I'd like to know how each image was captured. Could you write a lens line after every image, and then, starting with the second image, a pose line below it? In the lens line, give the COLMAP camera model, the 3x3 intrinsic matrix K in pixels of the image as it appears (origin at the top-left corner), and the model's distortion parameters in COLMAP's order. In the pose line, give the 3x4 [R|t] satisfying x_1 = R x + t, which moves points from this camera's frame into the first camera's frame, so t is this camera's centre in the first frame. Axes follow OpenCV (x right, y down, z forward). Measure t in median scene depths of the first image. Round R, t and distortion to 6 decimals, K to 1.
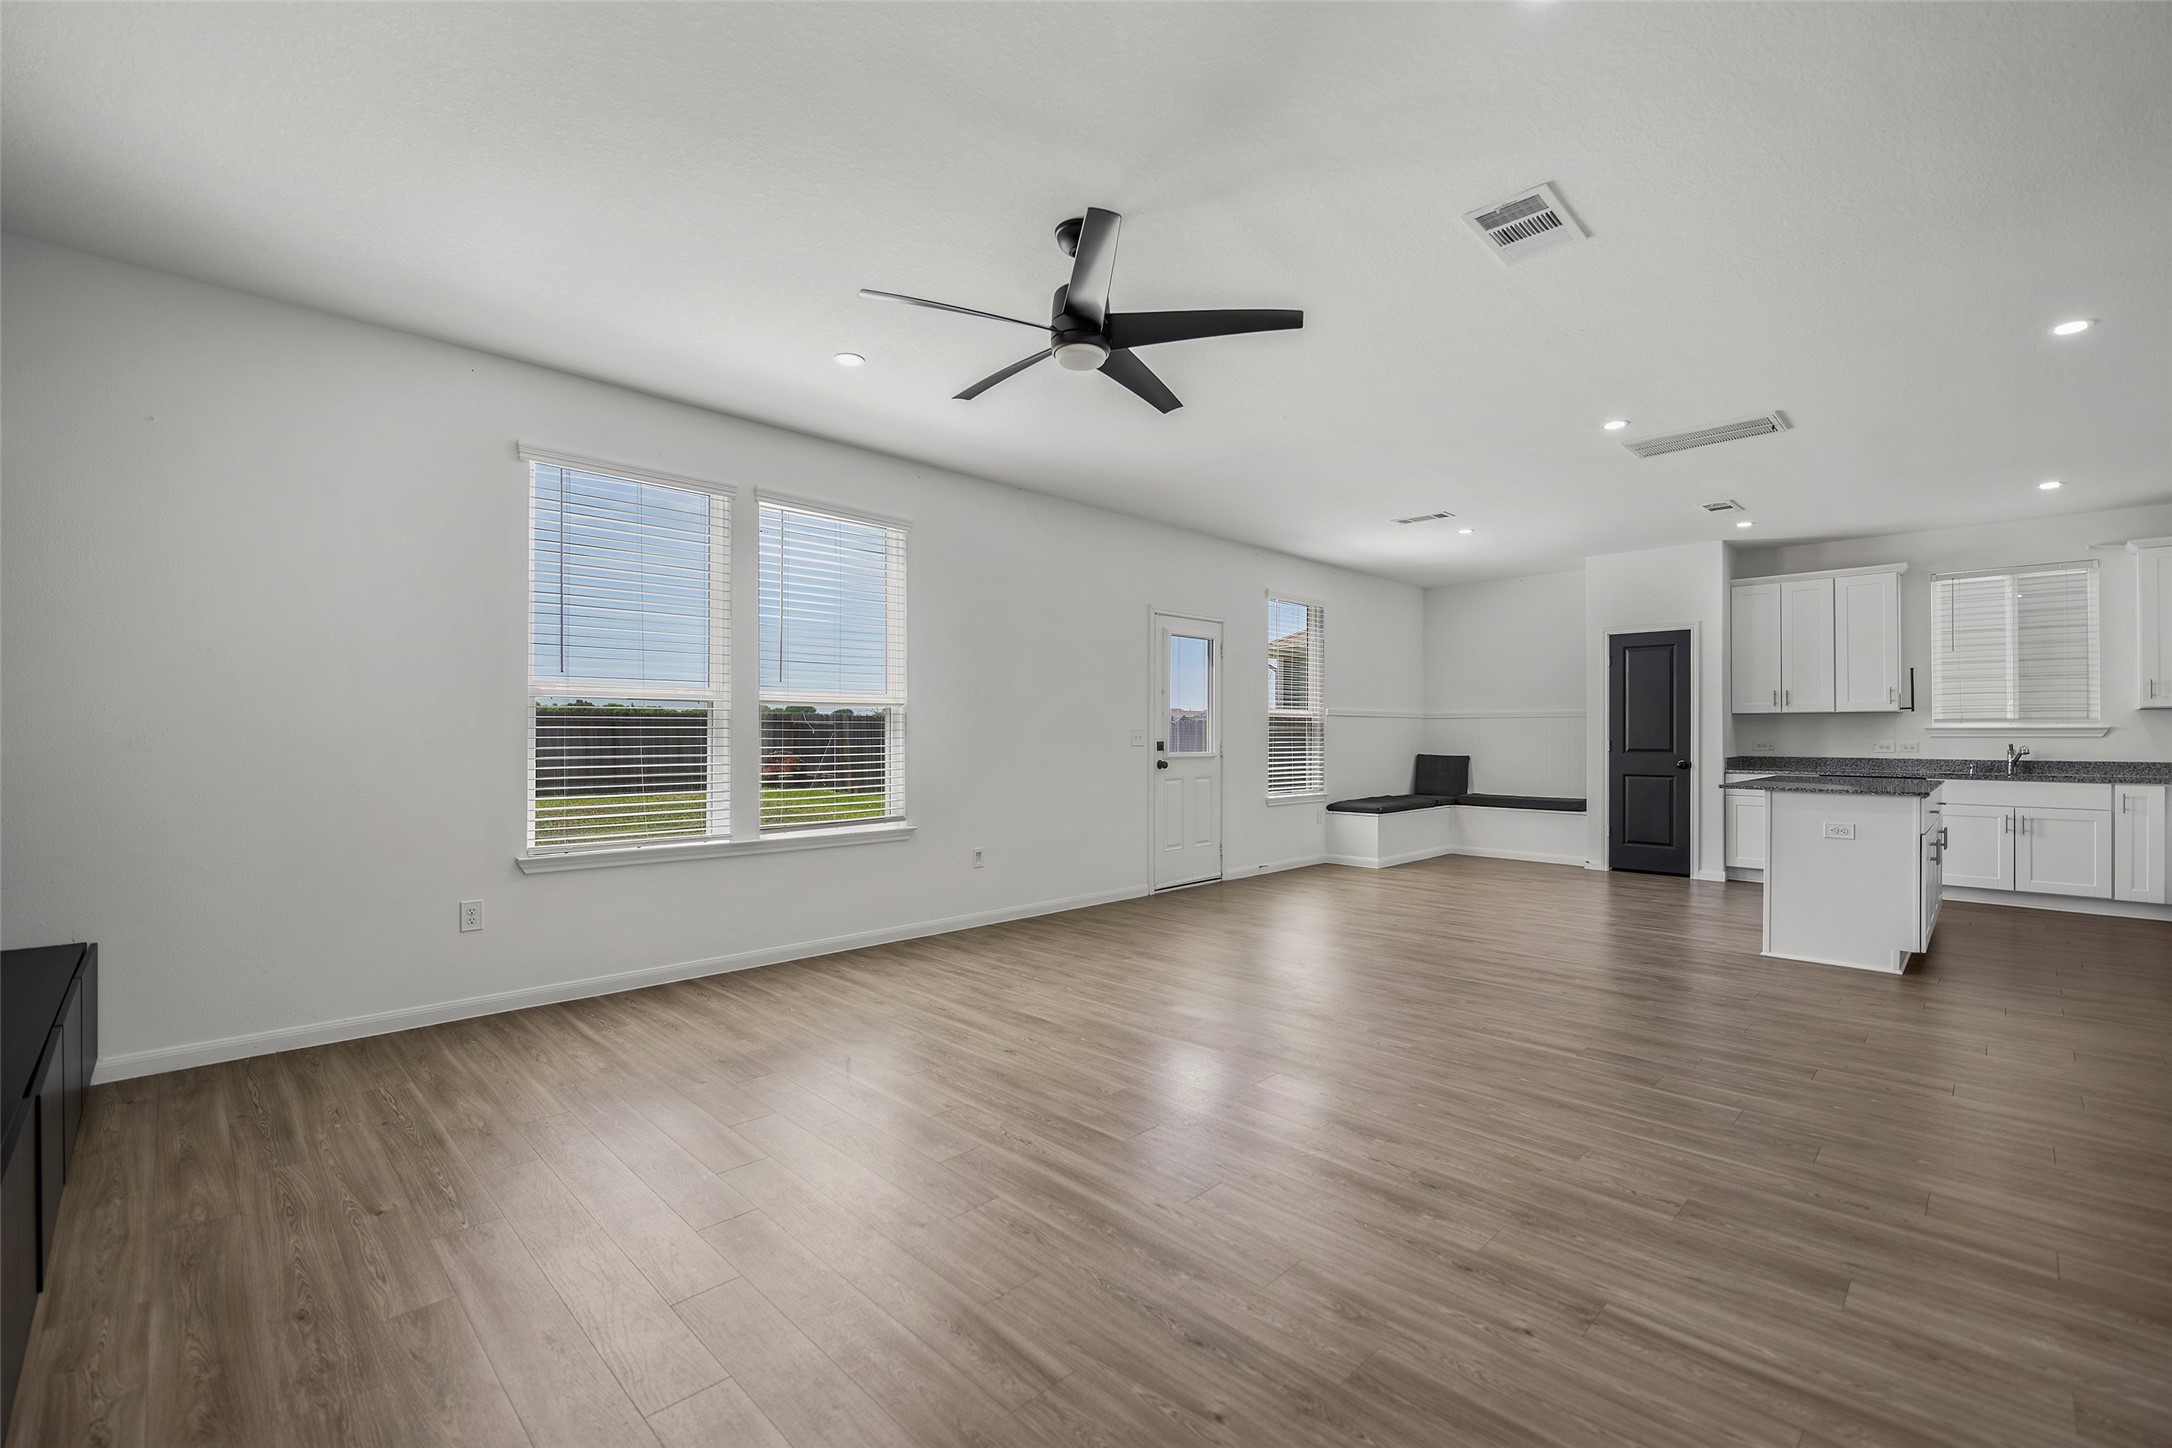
lens RADIAL K [[915.3, 0, 1086.0], [0, 915.3, 724.0], [0, 0, 1]] dist [0.000947, 0.000565]
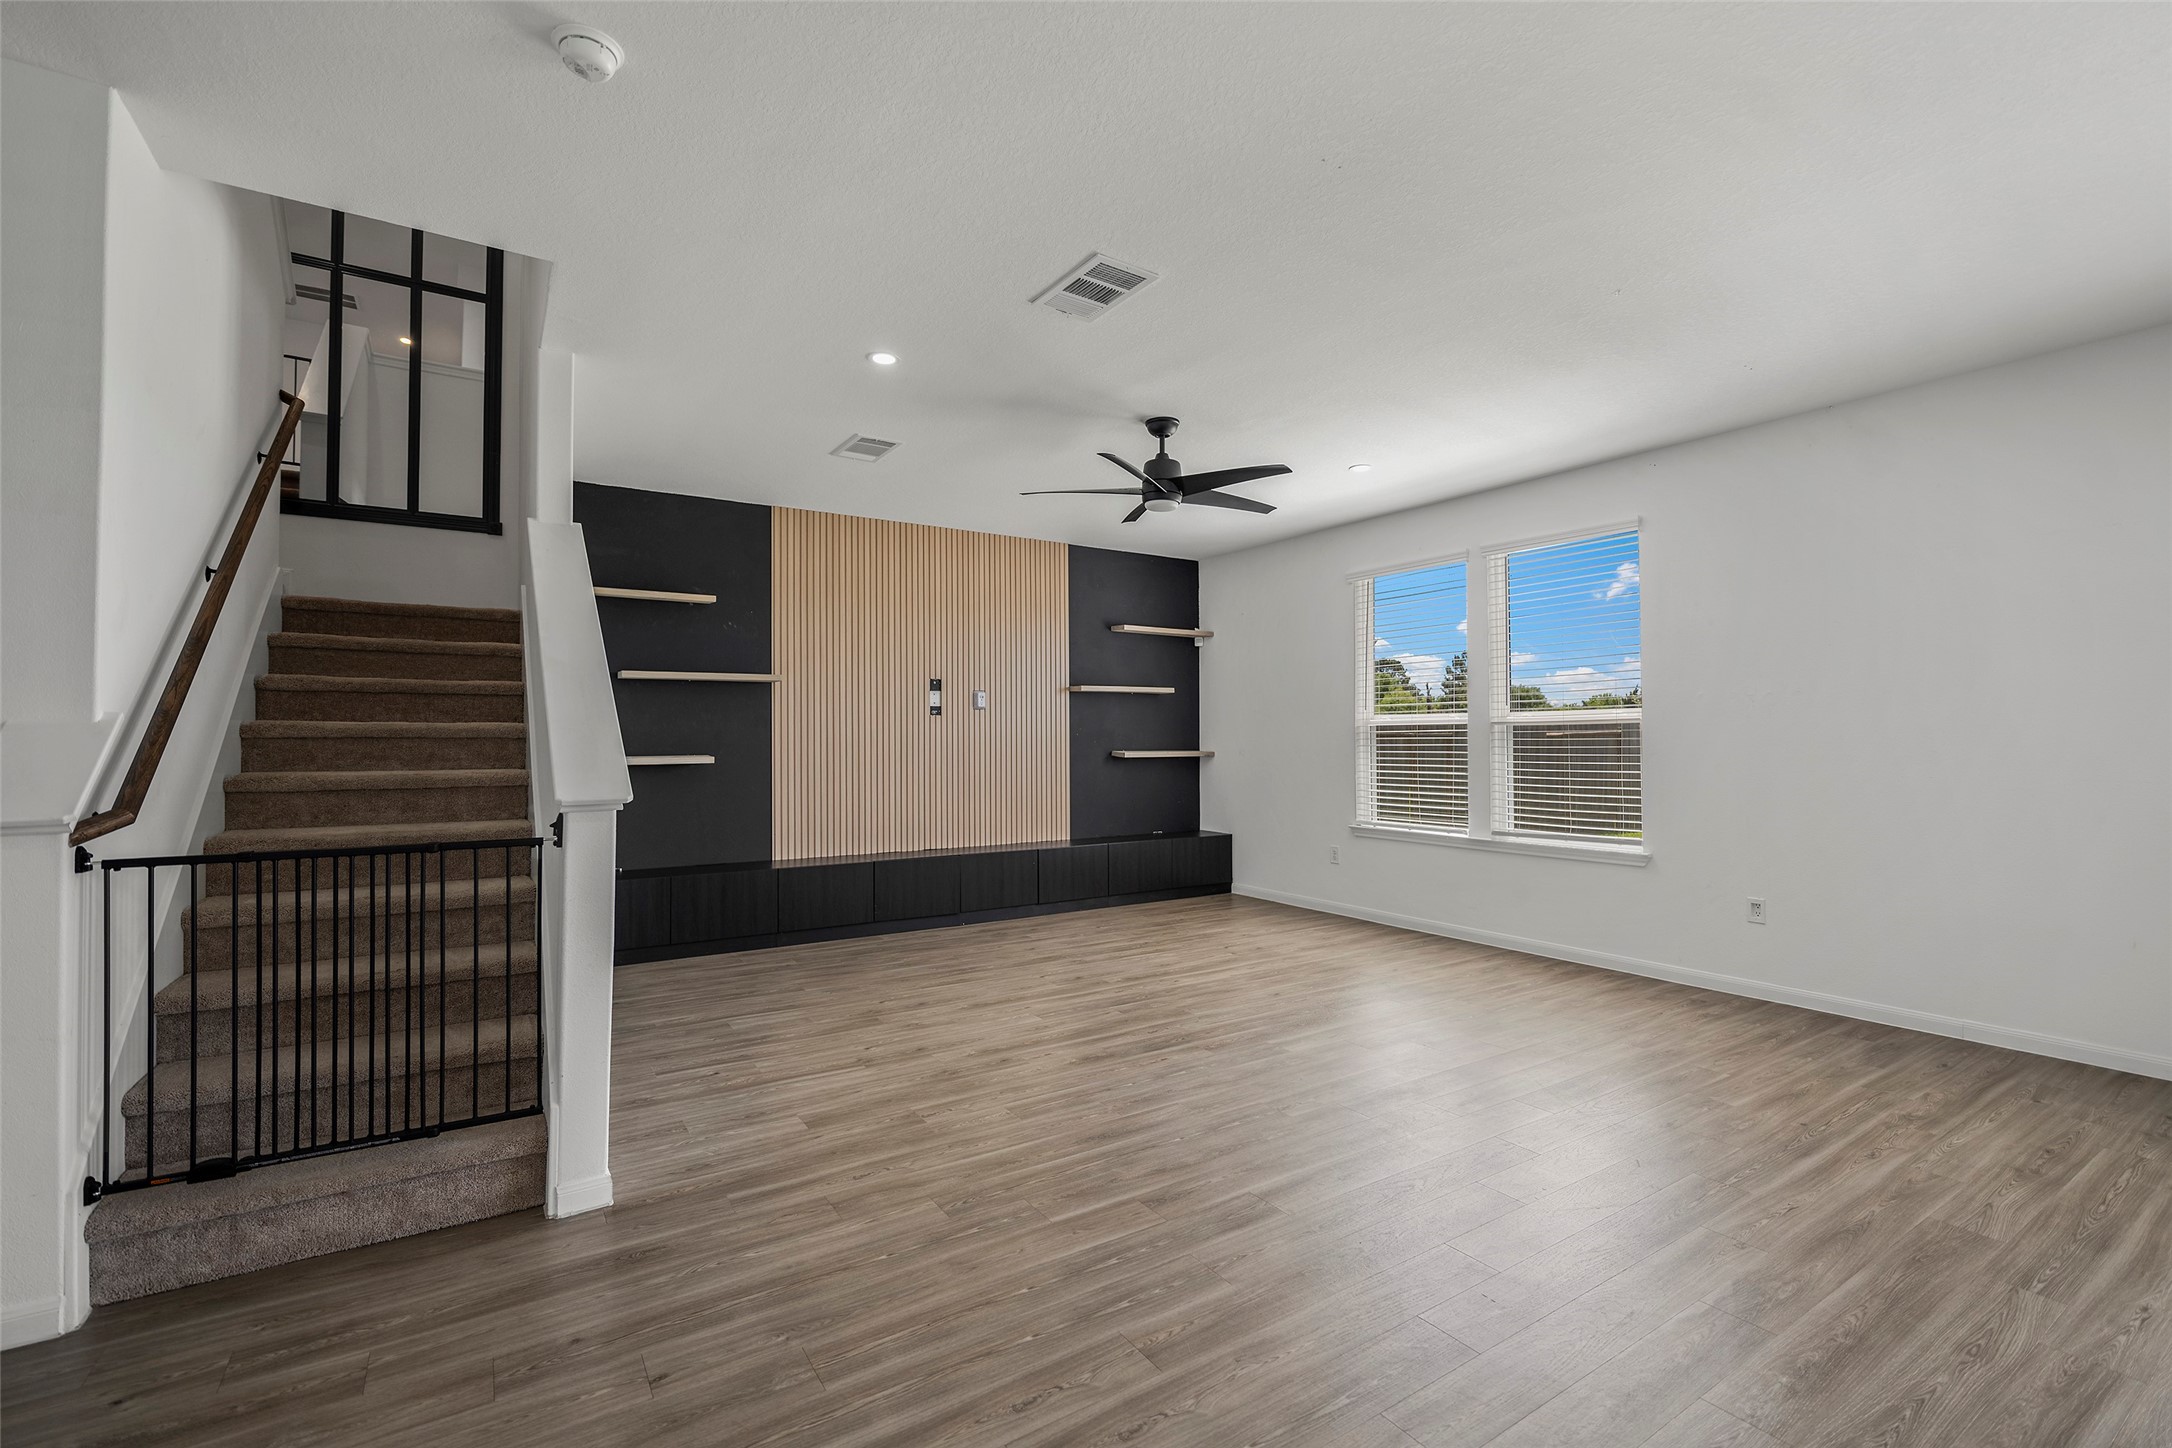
lens RADIAL K [[953.2, 0, 1086.0], [0, 953.2, 724.0], [0, 0, 1]] dist [-0.000060, -0.000048]
pose [[-0.212038, -0.019947, -0.977058, 1.893985], [0.011063, 0.999679, -0.022810, 0.003143], [0.977199, -0.015646, -0.211750, 1.493809]]
